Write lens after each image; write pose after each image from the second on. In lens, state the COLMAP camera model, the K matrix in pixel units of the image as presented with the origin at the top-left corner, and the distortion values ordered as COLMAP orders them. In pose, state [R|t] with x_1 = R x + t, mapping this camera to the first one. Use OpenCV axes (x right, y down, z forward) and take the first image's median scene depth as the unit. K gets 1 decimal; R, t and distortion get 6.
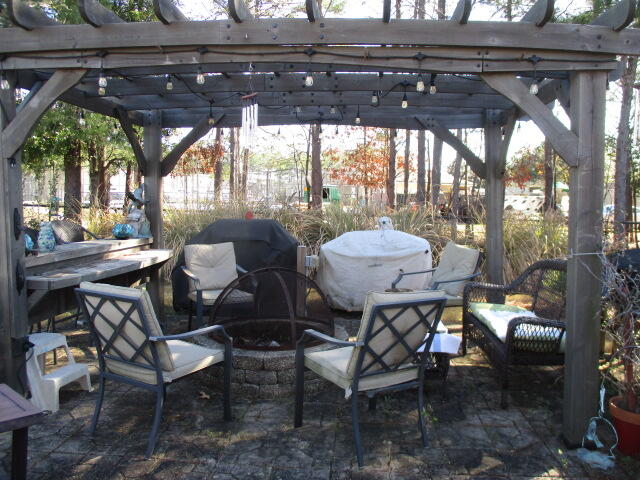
lens RADIAL K [[528.9, 0, 320.2], [0, 528.9, 238.8], [0, 0, 1]] dist [-0.038302, 0.004751]
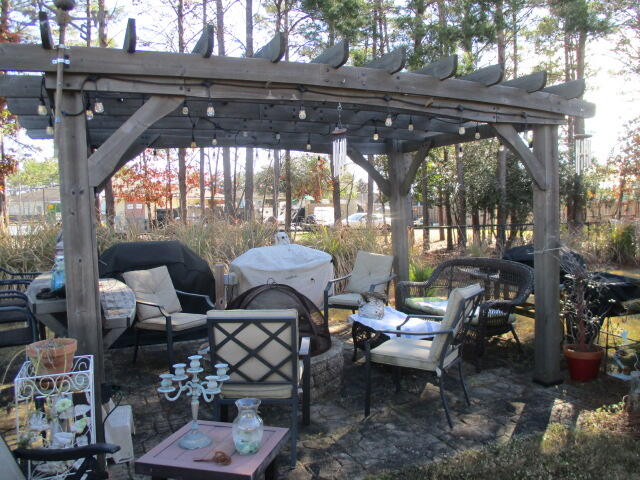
lens RADIAL K [[528.9, 0, 322.9], [0, 528.9, 240.5], [0, 0, 1]] dist [-0.038302, 0.004751]
pose [[0.883206, -0.056594, 0.465557, -0.705001], [0.066645, 0.997764, -0.005141, -0.030616], [-0.464225, 0.035568, 0.885003, 0.005944]]
